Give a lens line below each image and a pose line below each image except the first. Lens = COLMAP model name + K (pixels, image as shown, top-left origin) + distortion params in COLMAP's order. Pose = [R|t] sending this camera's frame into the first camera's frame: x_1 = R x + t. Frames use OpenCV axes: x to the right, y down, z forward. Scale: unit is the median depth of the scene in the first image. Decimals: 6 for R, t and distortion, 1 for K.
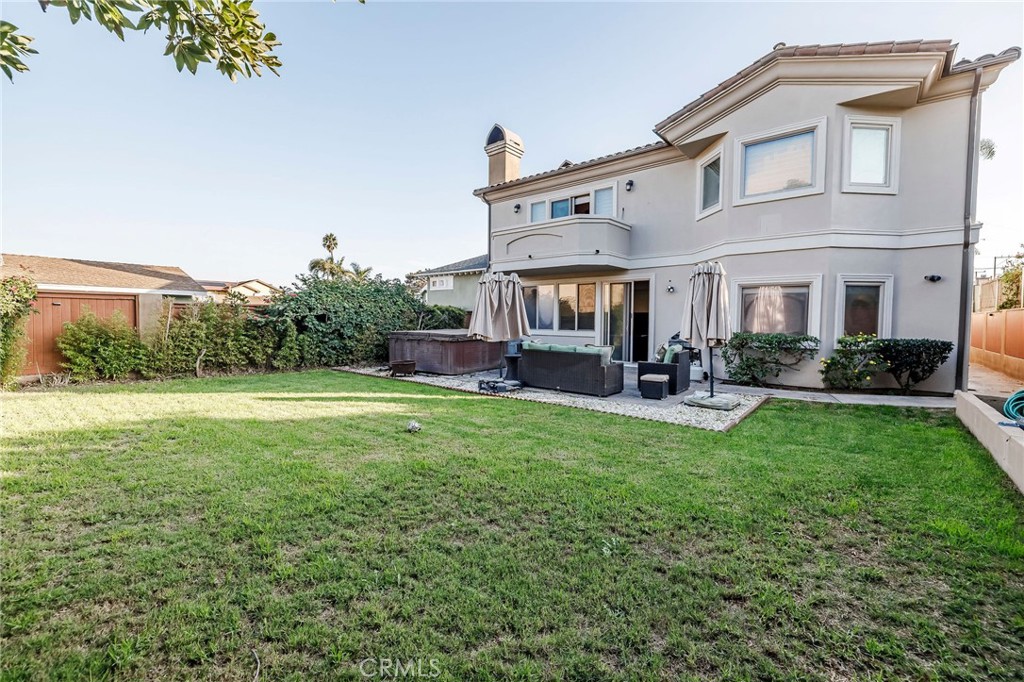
lens RADIAL K [[433.3, 0, 513.4], [0, 433.3, 336.0], [0, 0, 1]] dist [0.000583, -0.000133]
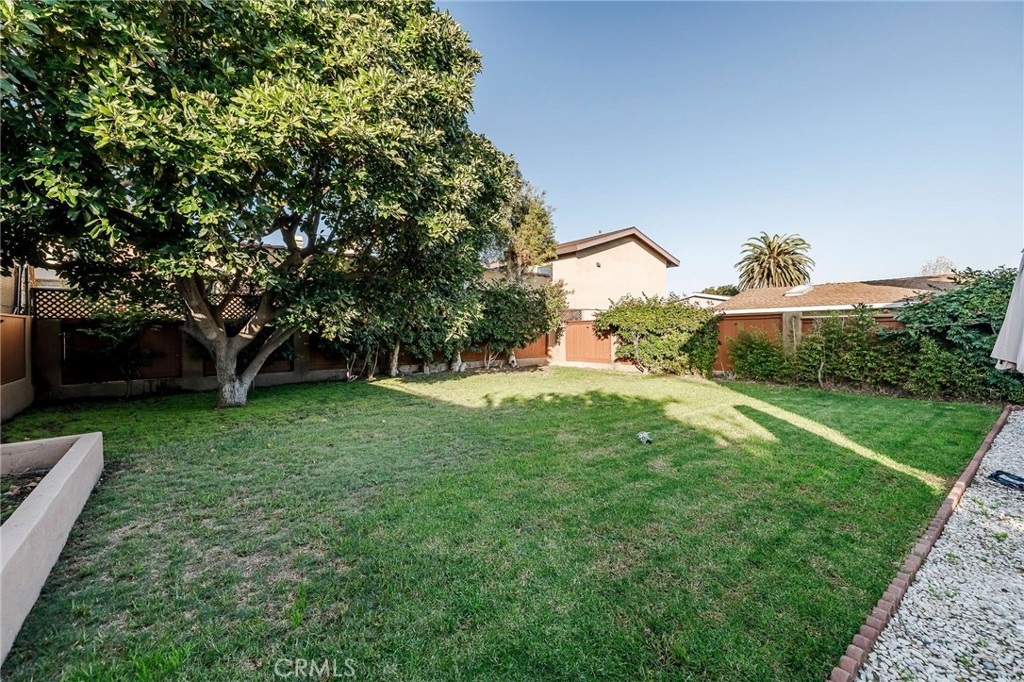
lens RADIAL K [[433.3, 0, 513.4], [0, 433.3, 336.0], [0, 0, 1]] dist [0.000583, -0.000133]
pose [[-0.205083, -0.000864, -0.978744, 0.422514], [-0.031587, 0.999485, 0.005737, -0.012417], [0.978235, 0.032092, -0.205005, 0.452351]]
